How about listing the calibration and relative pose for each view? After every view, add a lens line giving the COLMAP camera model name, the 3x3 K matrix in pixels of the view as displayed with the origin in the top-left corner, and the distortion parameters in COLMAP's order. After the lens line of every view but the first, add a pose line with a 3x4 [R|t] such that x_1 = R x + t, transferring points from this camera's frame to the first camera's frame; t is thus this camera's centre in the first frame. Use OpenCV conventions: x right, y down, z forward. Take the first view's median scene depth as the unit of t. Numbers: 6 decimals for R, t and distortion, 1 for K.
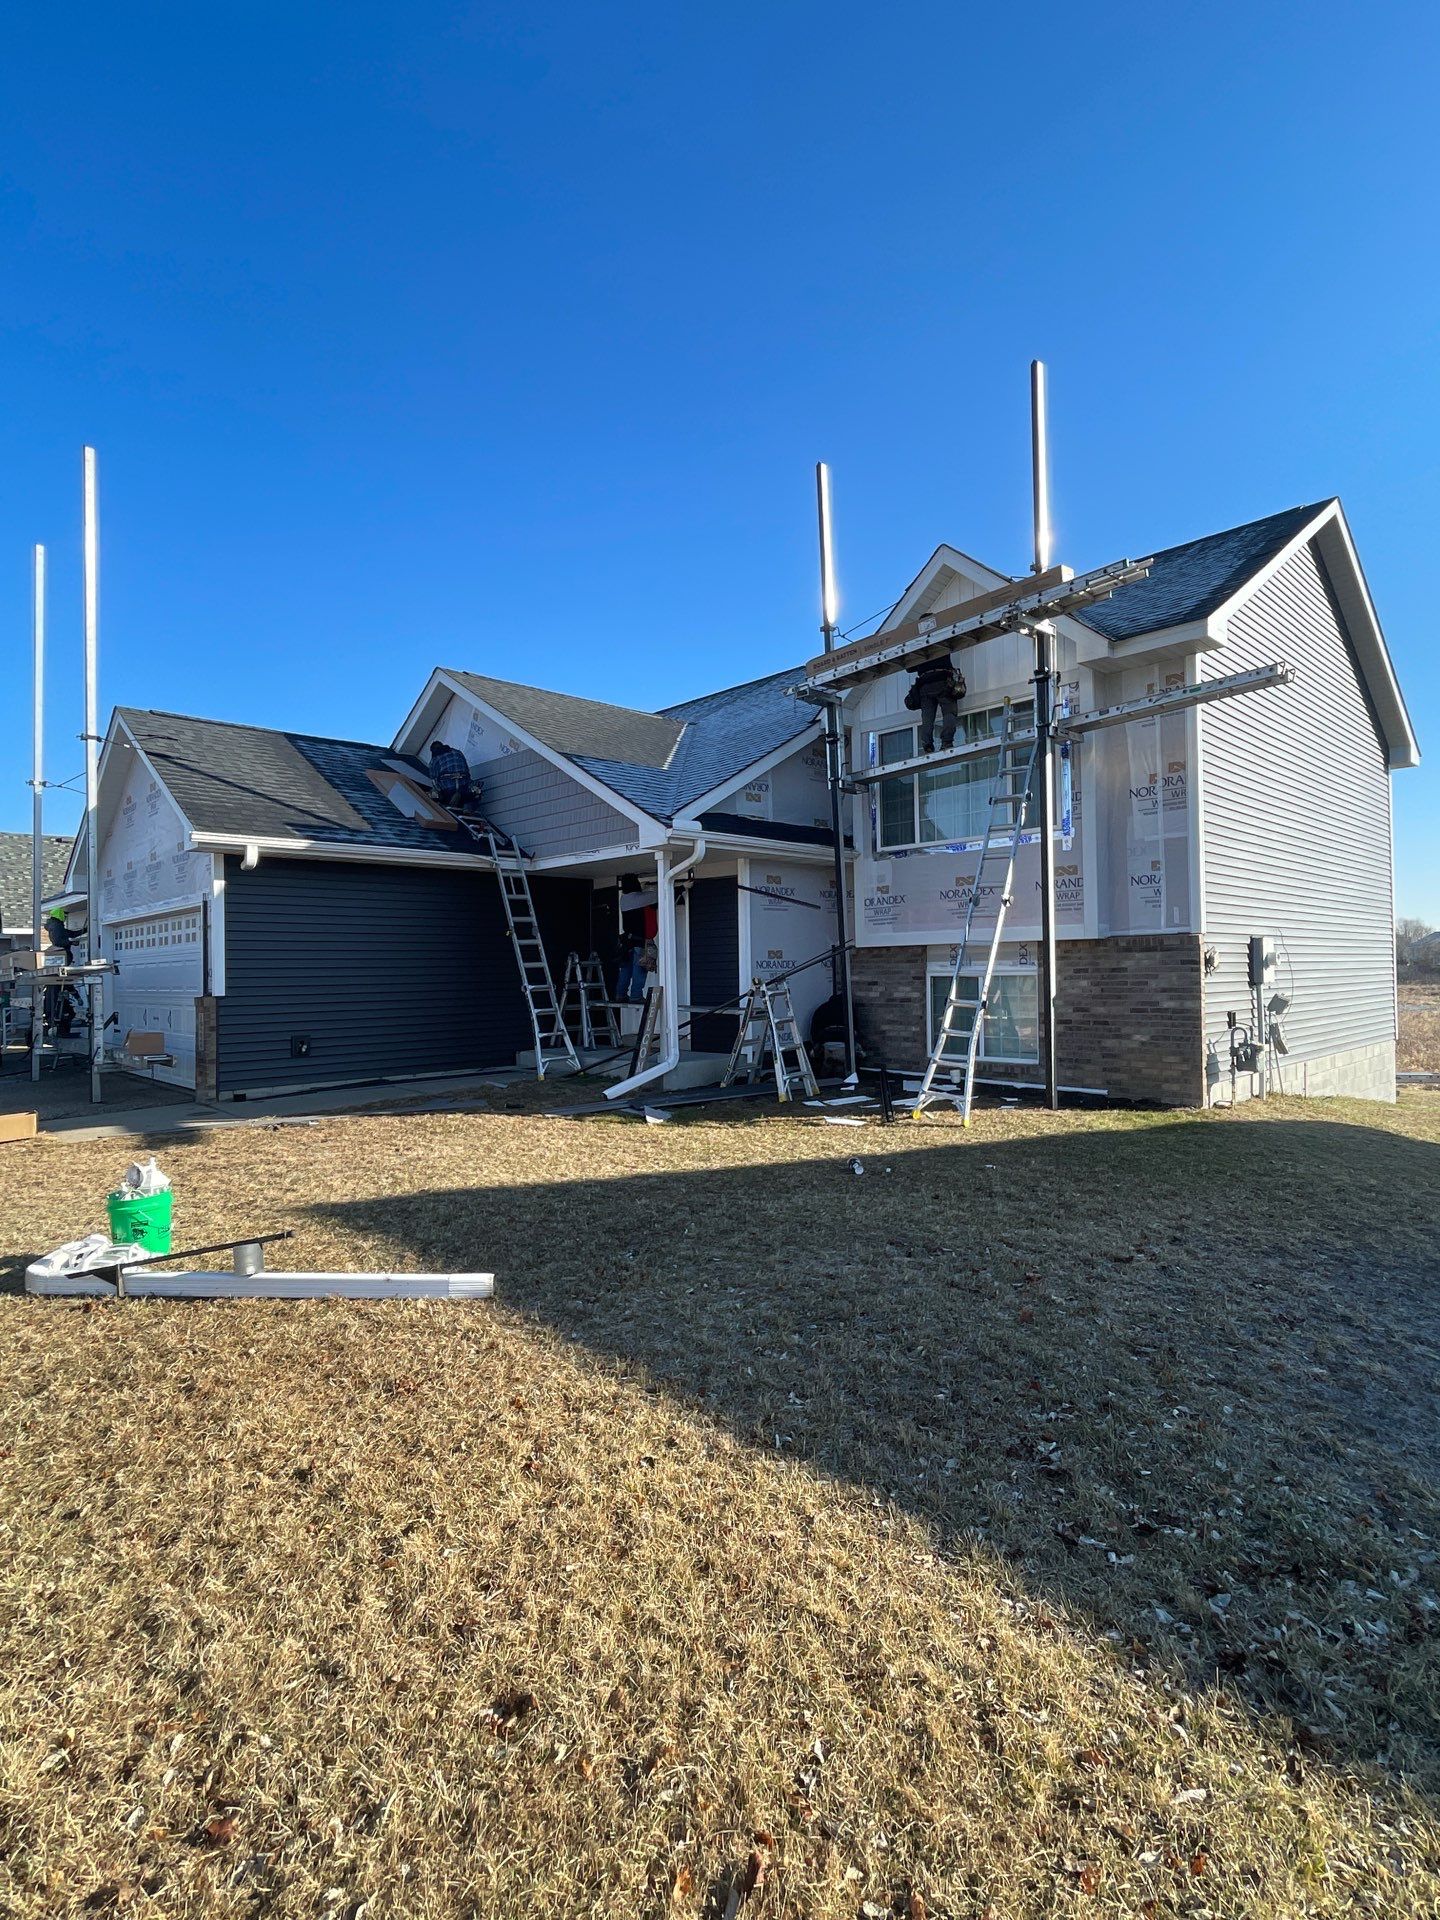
lens RADIAL K [[964.0, 0, 730.7], [0, 964.0, 959.2], [0, 0, 1]] dist [0.001516, 0.000406]
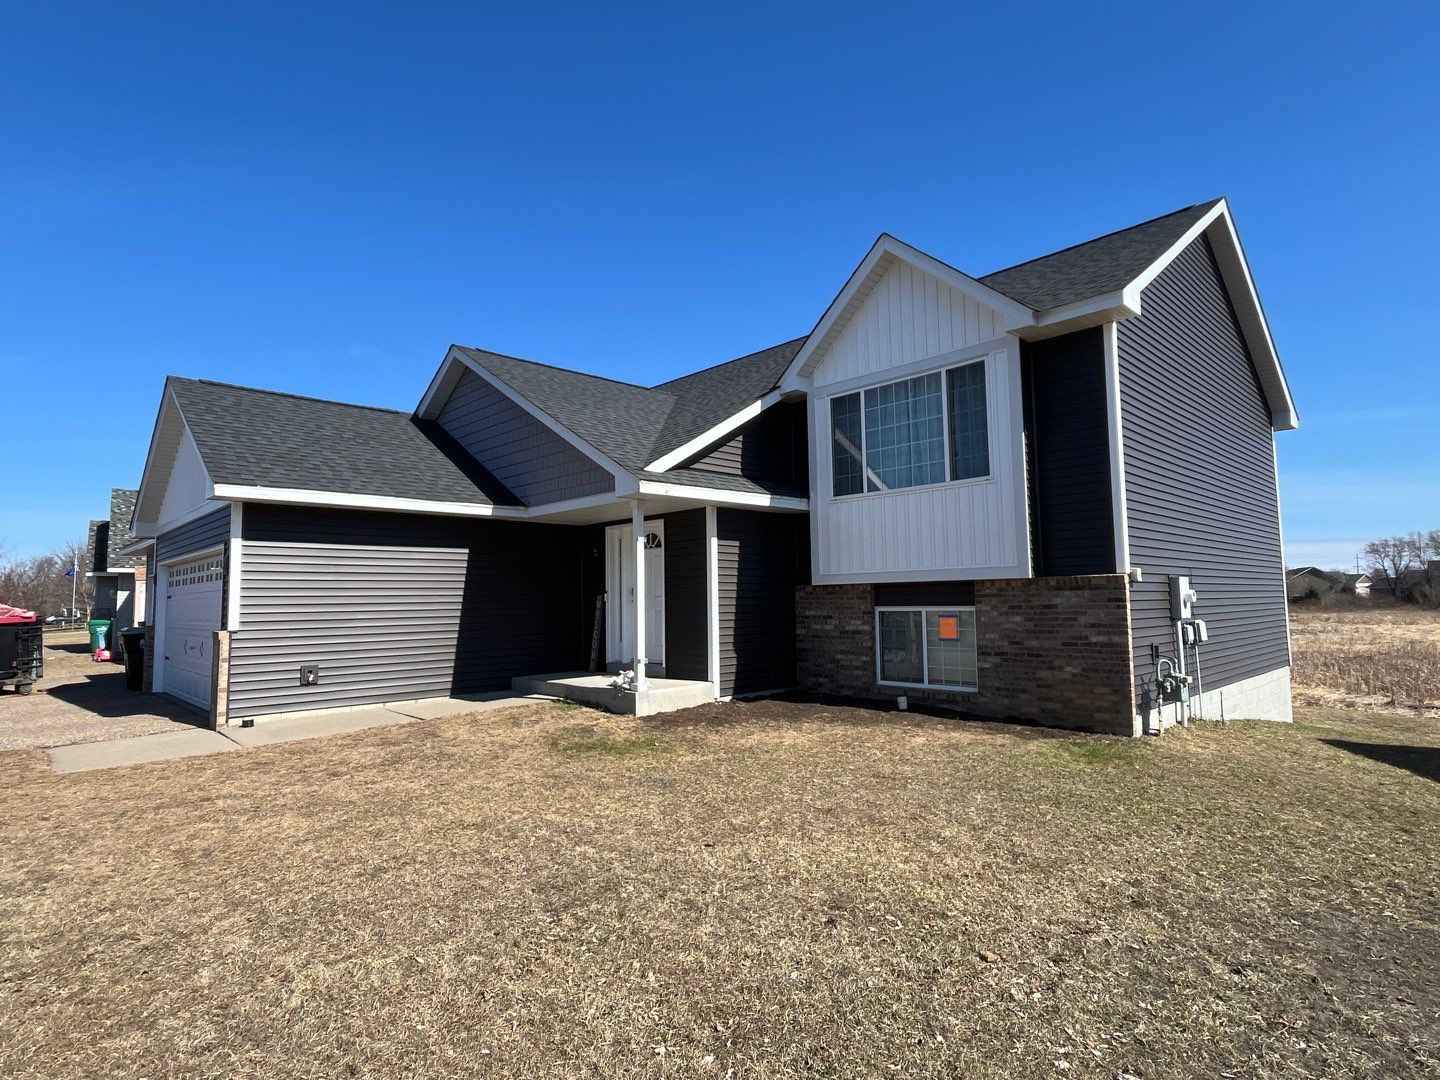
lens RADIAL K [[765.5, 0, 720.0], [0, 765.5, 540.0], [0, 0, 1]] dist [-0.000342, -0.002266]
pose [[0.999984, -0.000376, -0.005725, 0.032342], [-0.000004, 0.997806, -0.066207, -0.006861], [0.005738, 0.066206, 0.997789, 0.123212]]
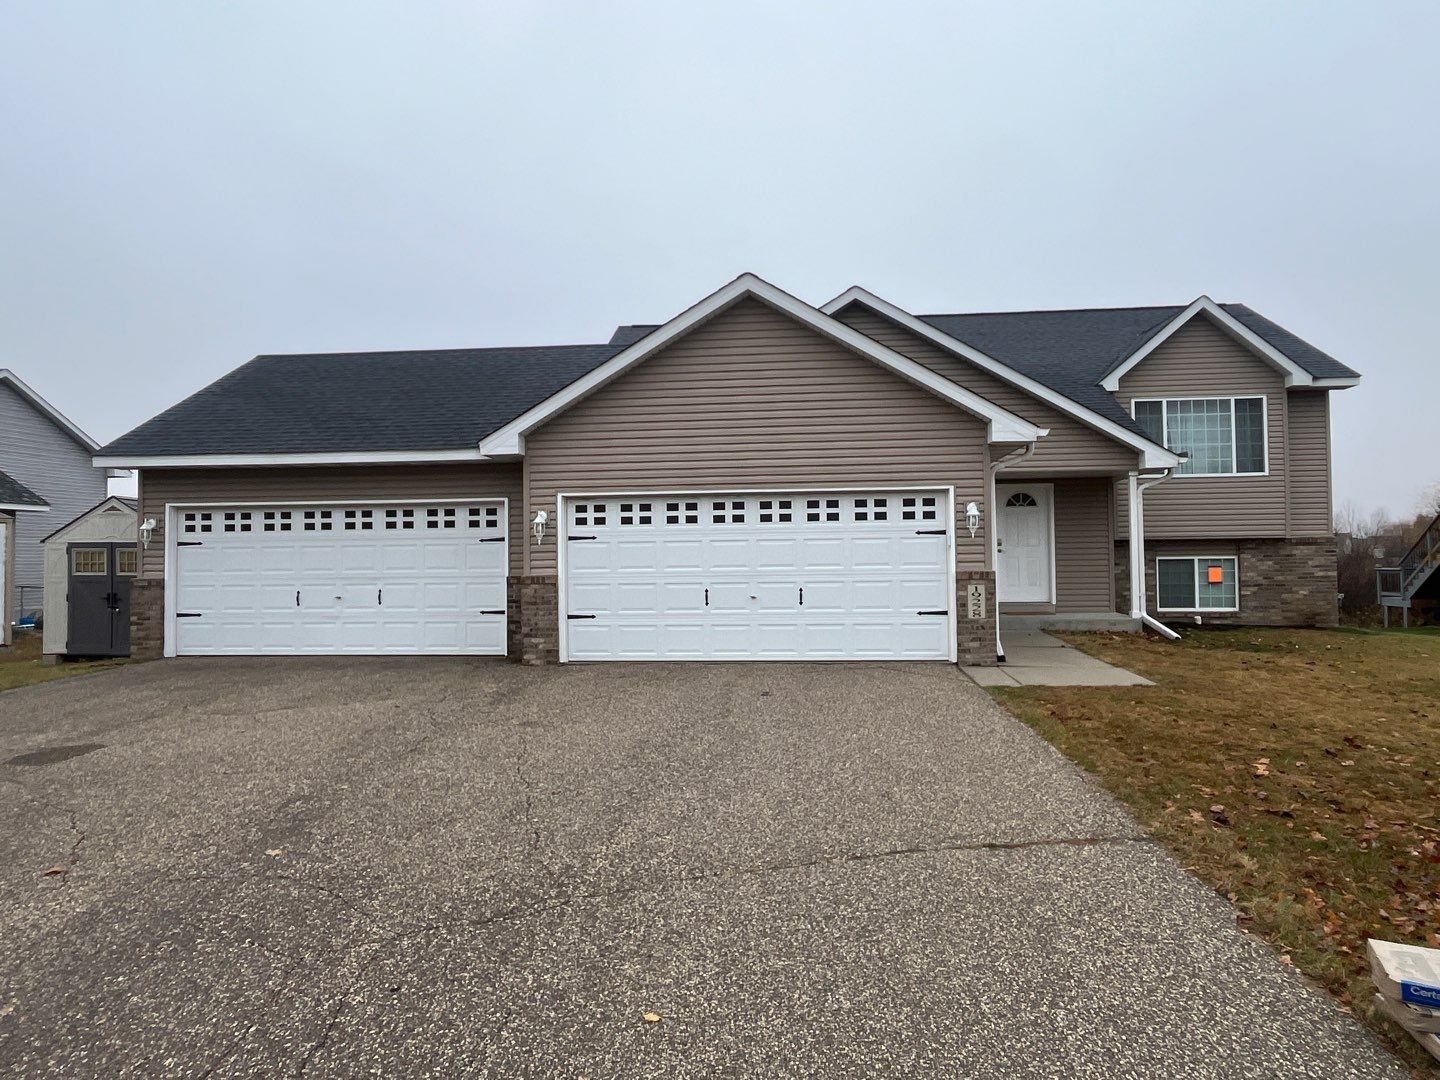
lens RADIAL K [[905.9, 0, 719.1], [0, 905.9, 538.5], [0, 0, 1]] dist [-0.004001, -0.000289]
pose [[0.759658, 0.023071, 0.649913, -1.475748], [-0.009511, 0.999658, -0.024370, 0.030093], [-0.650253, 0.012331, 0.759618, 0.396010]]
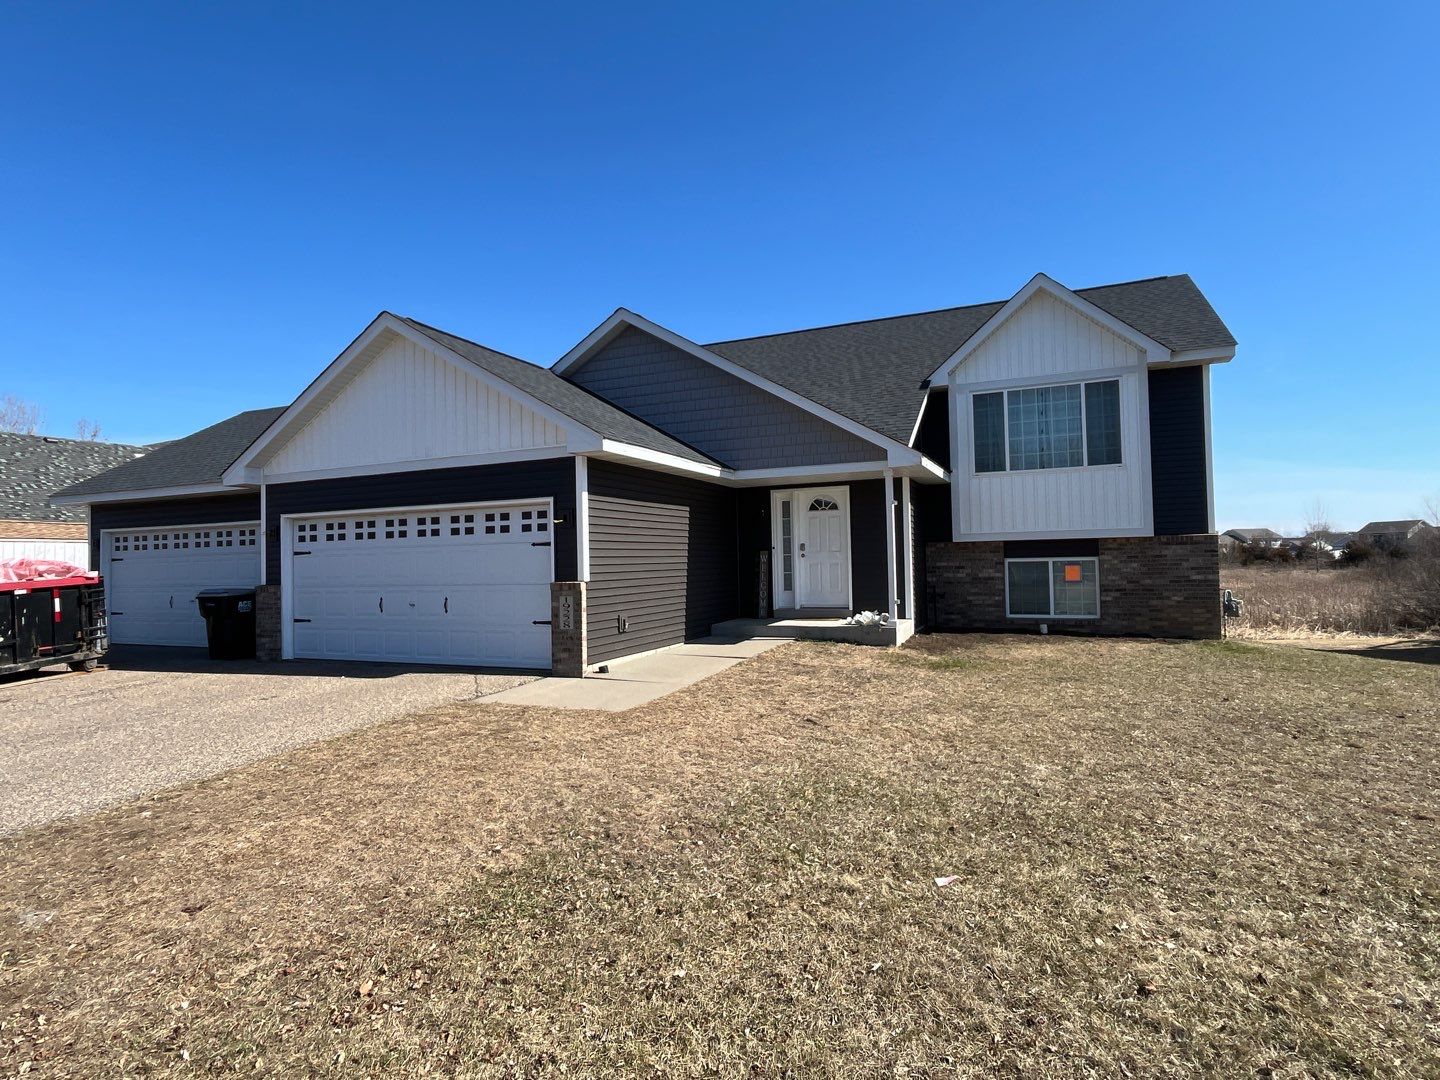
lens RADIAL K [[765.5, 0, 720.0], [0, 765.5, 540.0], [0, 0, 1]] dist [-0.000342, -0.002266]
pose [[0.925951, 0.006040, 0.377597, -0.727754], [0.002066, 0.999776, -0.021058, 0.009118], [-0.377639, 0.020278, 0.925731, 0.101287]]
